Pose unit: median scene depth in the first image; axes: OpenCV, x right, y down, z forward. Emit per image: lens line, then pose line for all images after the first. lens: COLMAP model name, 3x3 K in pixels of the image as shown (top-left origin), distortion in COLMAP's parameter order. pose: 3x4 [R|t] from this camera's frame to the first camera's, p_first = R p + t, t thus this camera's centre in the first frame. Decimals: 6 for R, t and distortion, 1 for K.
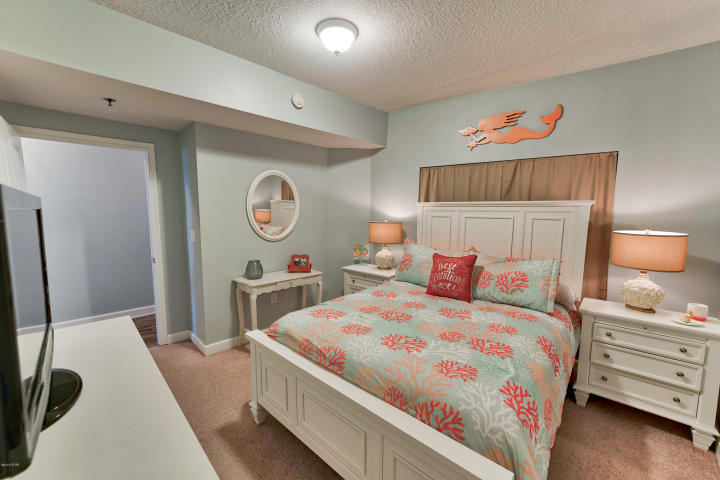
lens RADIAL K [[287.3, 0, 363.3], [0, 287.3, 243.1], [0, 0, 1]] dist [0.001727, 0.000261]
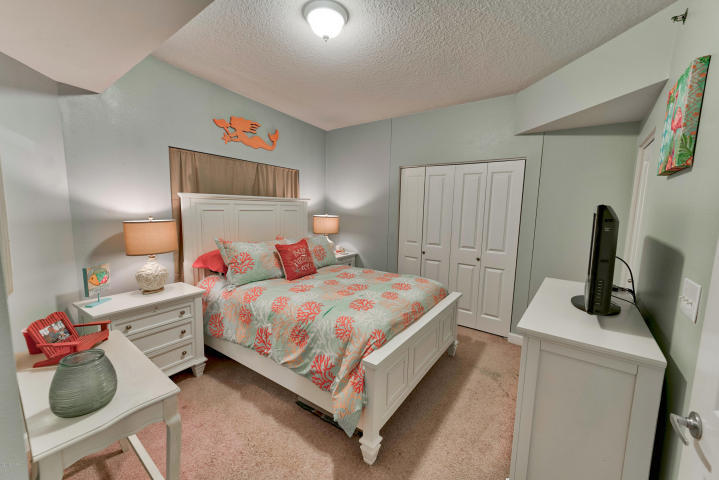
lens RADIAL K [[279.0, 0, 359.5], [0, 279.0, 240.0], [0, 0, 1]] dist [0.000081, 0.000005]
pose [[-0.089768, -0.127535, 0.987763, -0.888244], [0.092048, 0.986460, 0.135732, -0.103874], [-0.991700, 0.103106, -0.076813, 0.843357]]
